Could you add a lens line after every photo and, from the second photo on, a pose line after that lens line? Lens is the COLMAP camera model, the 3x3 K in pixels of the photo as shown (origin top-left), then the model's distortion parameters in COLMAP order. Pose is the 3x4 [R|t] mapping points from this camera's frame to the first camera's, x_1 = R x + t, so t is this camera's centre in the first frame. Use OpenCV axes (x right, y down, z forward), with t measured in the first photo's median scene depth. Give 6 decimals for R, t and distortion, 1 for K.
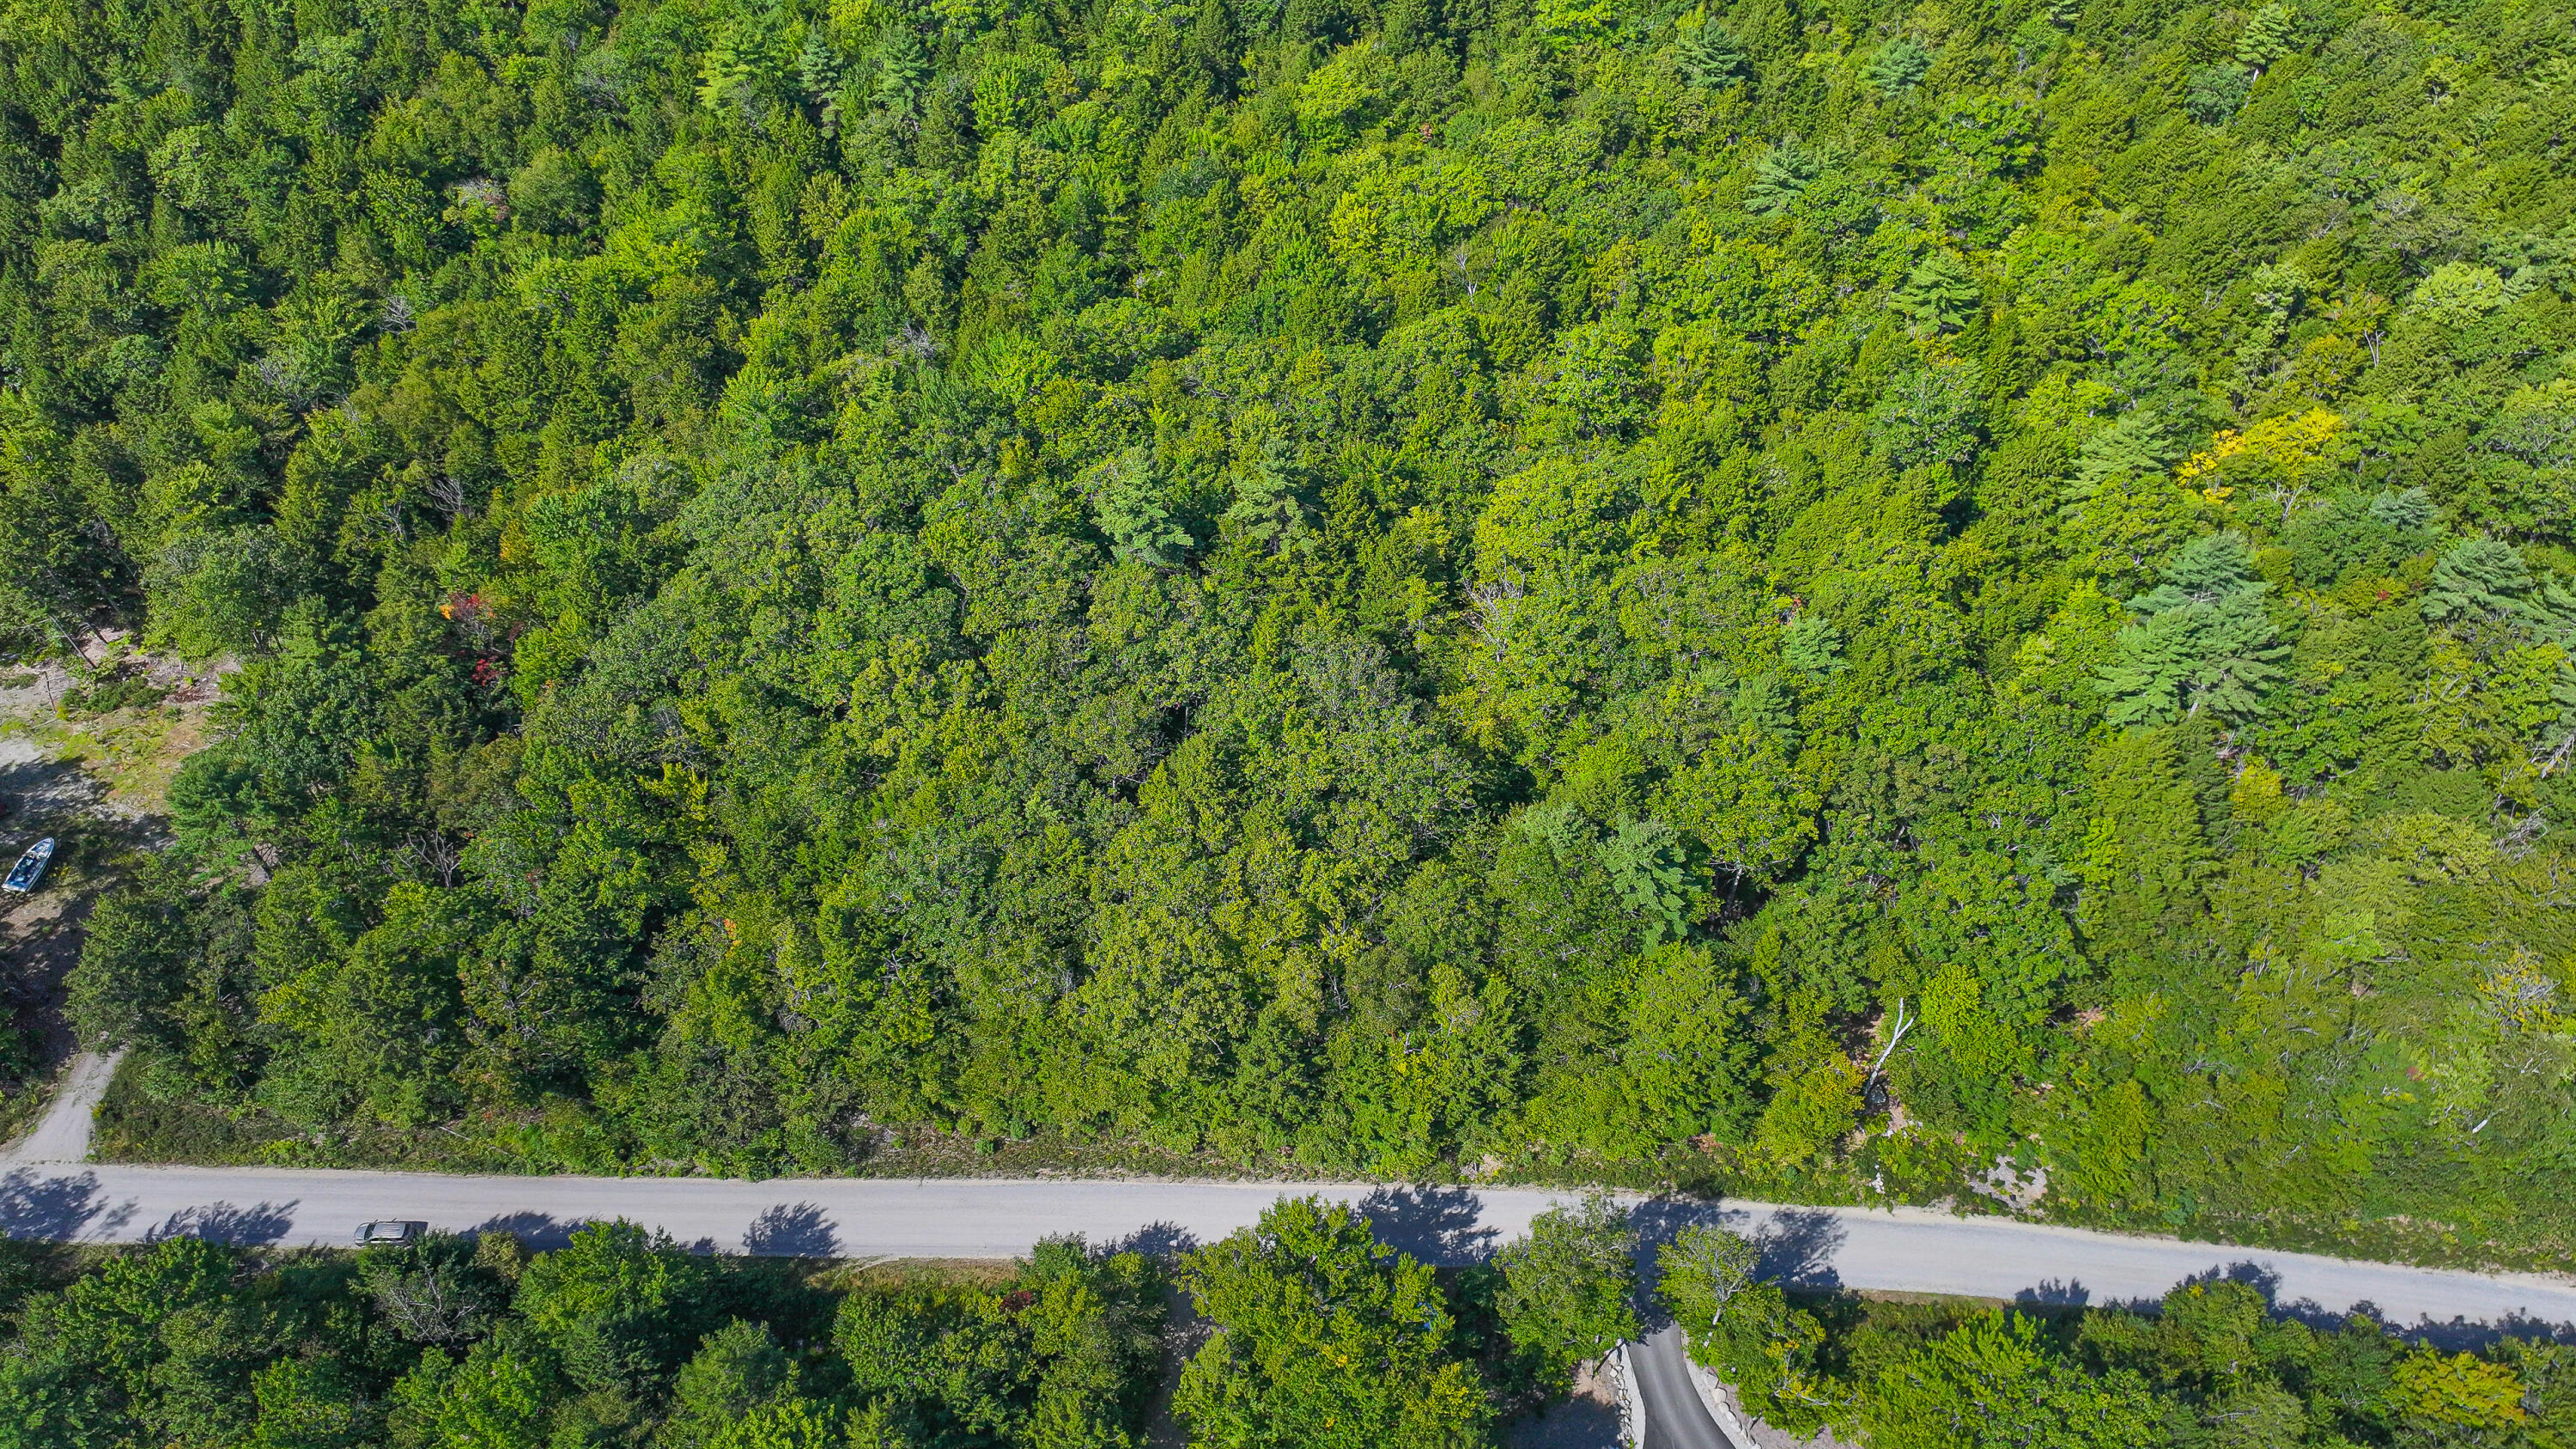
lens RADIAL K [[1827.1, 0, 1301.7], [0, 1827.1, 717.2], [0, 0, 1]] dist [-0.002958, 0.020971]
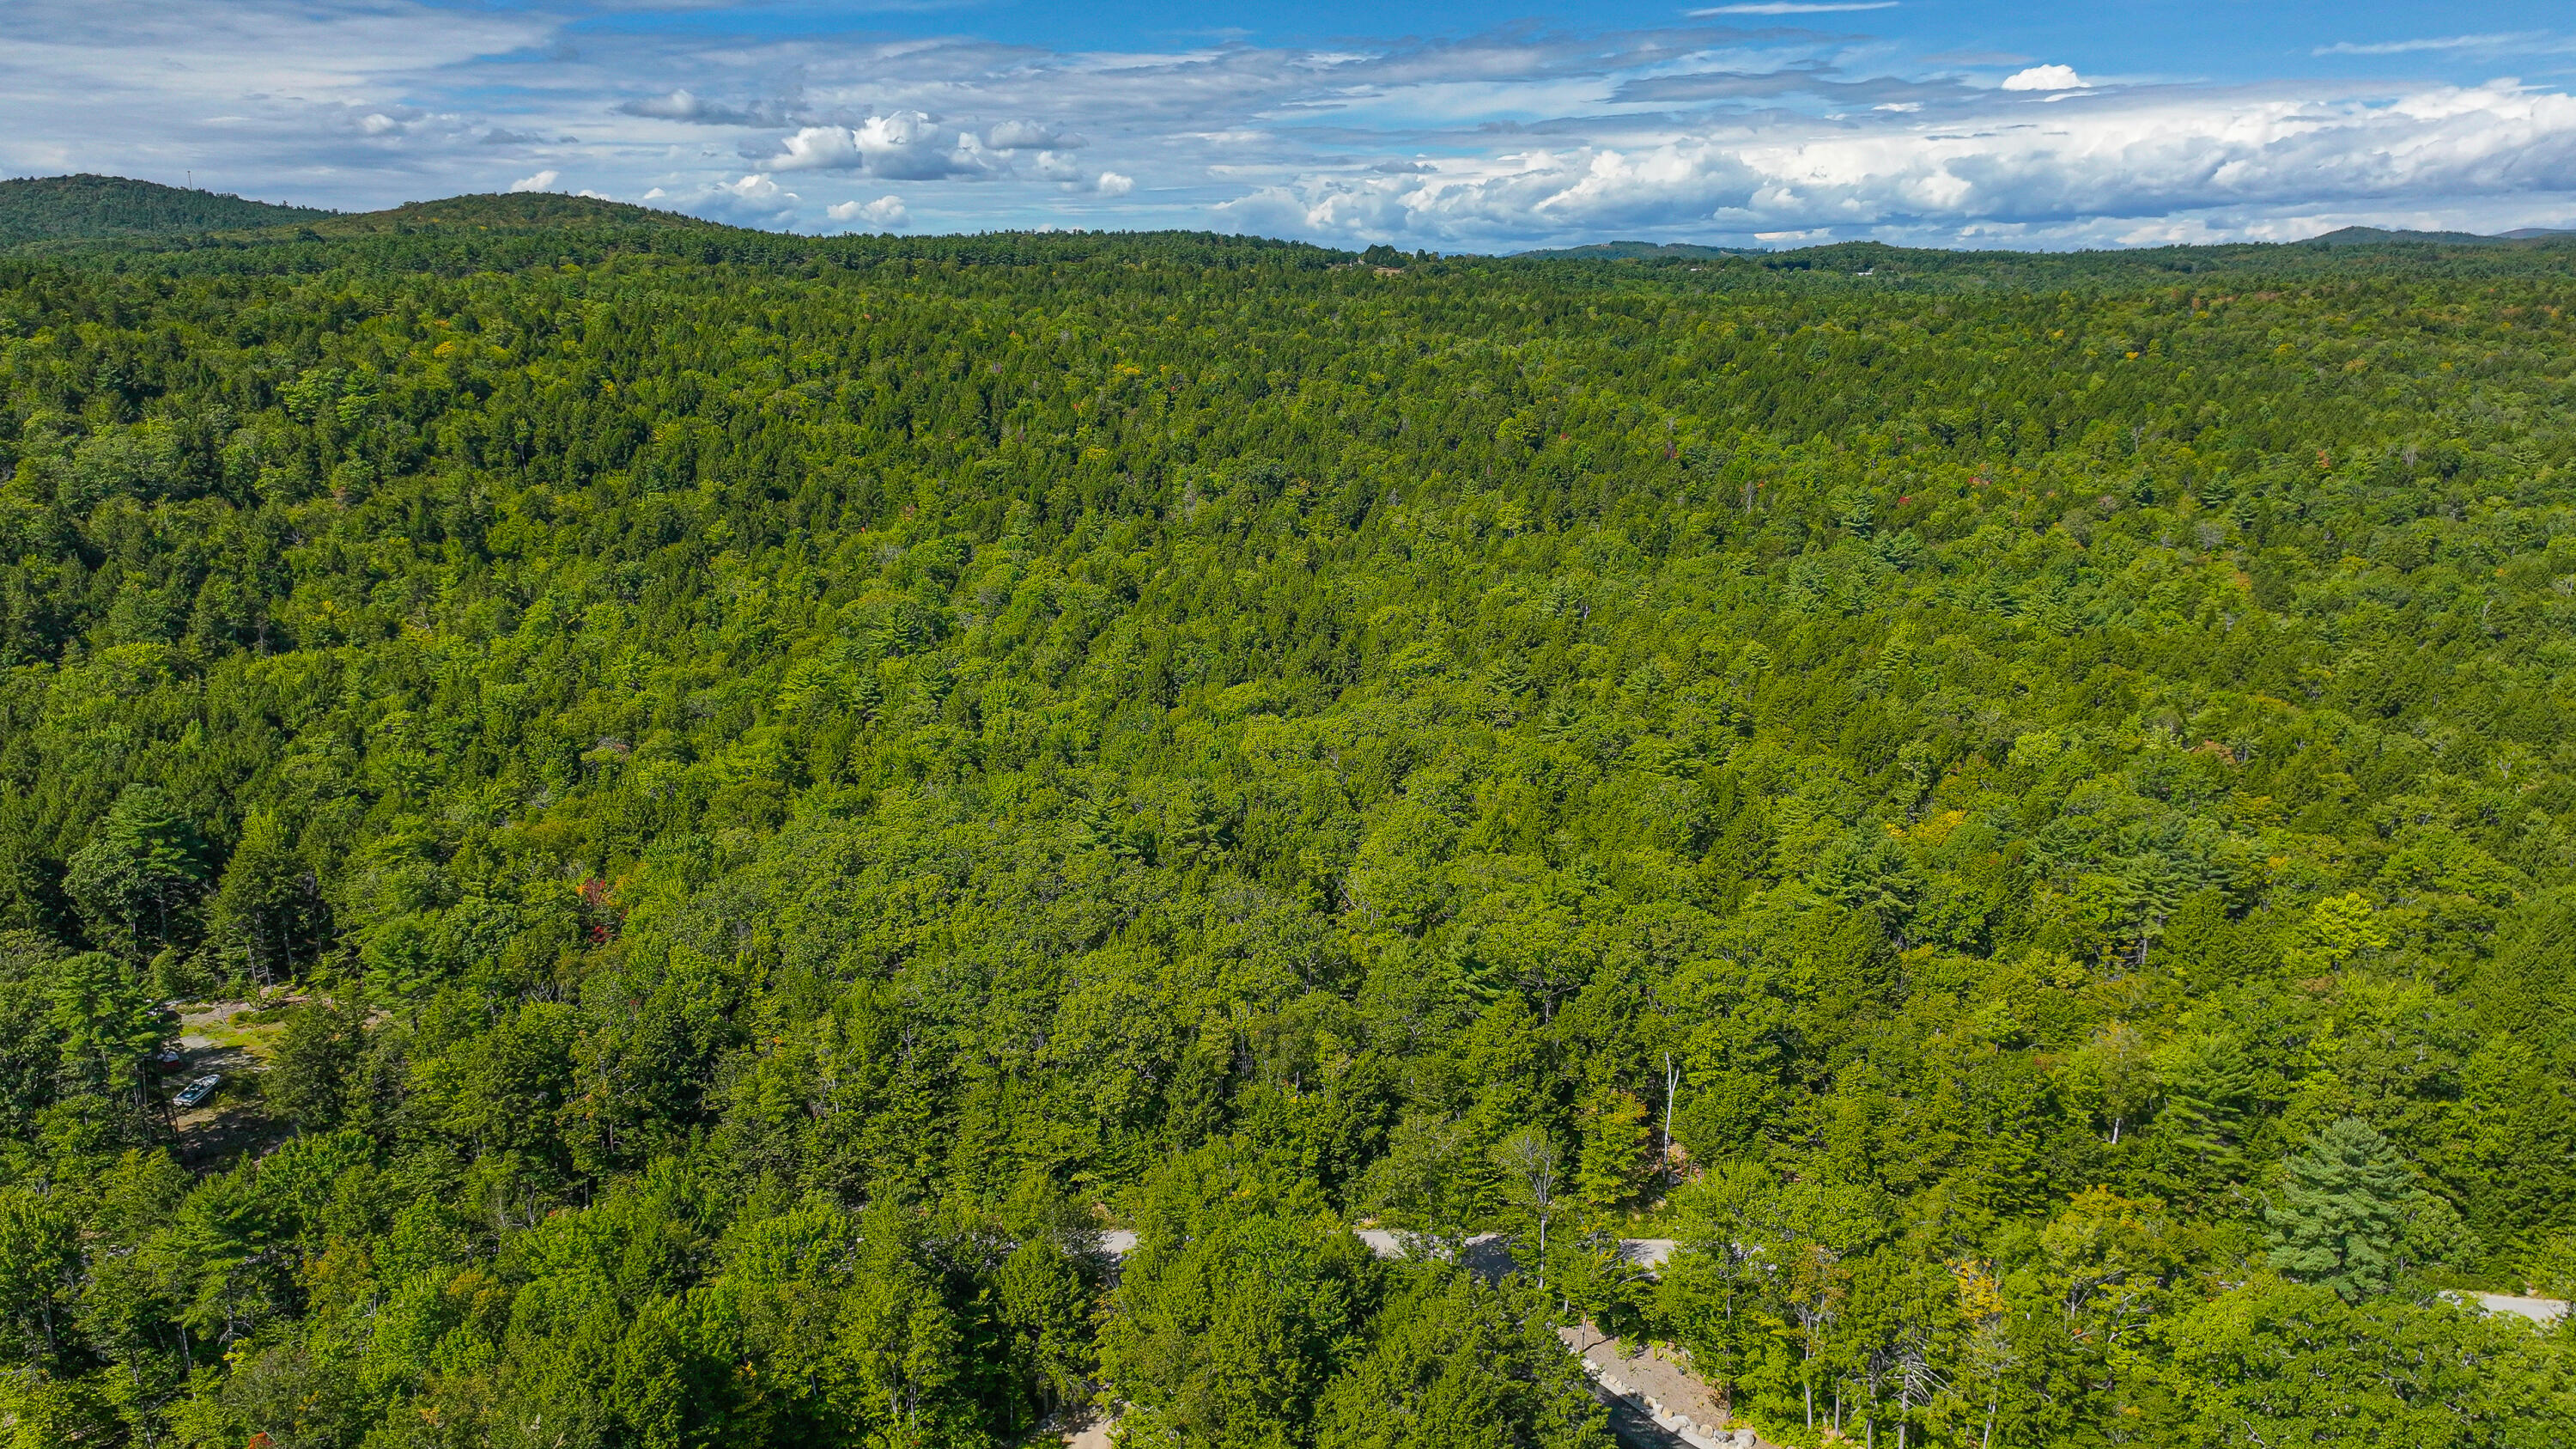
lens RADIAL K [[1827.1, 0, 1301.7], [0, 1827.1, 717.2], [0, 0, 1]] dist [-0.002958, 0.020971]
pose [[0.999121, -0.004920, 0.041618, 0.006014], [0.026703, 0.840119, -0.541745, 0.527069], [-0.032298, 0.542380, 0.839512, -0.194014]]
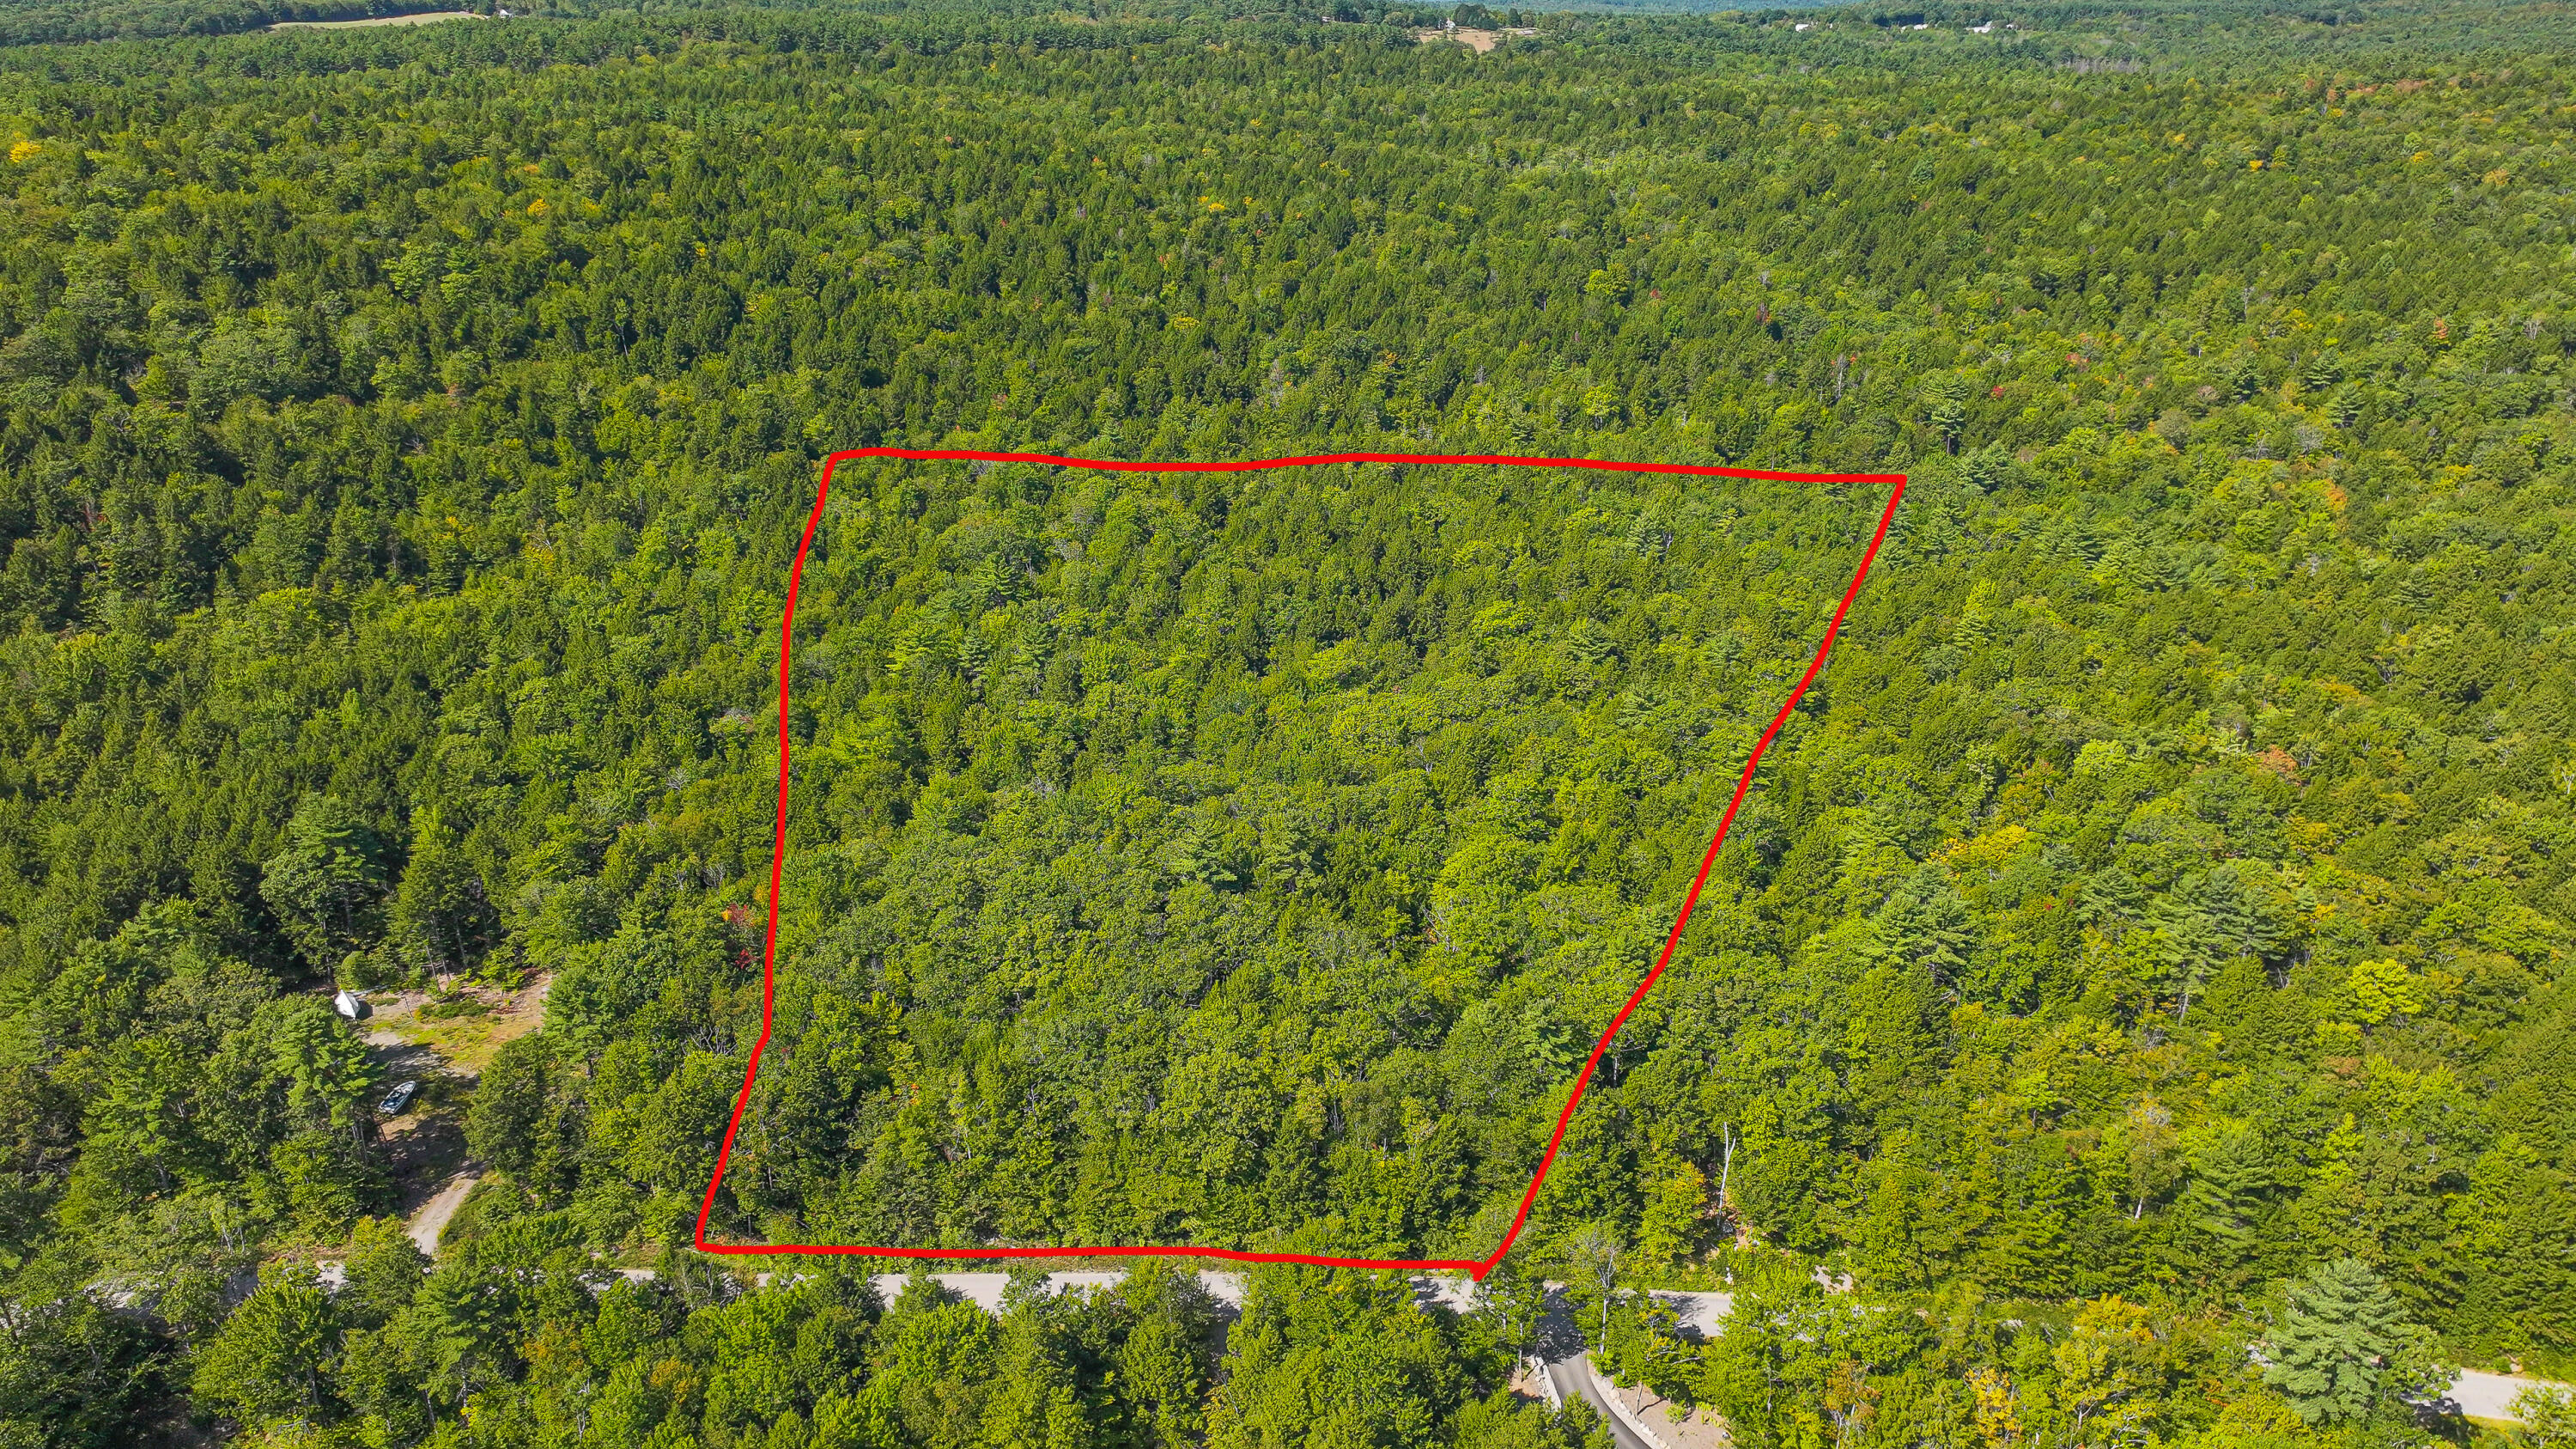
lens RADIAL K [[1827.1, 0, 1301.7], [0, 1827.1, 717.2], [0, 0, 1]] dist [-0.002958, 0.020971]
pose [[0.999994, 0.003456, -0.000297, -0.006813], [-0.003260, 0.907190, -0.420709, 0.375984], [-0.001184, 0.420707, 0.907196, -0.358006]]
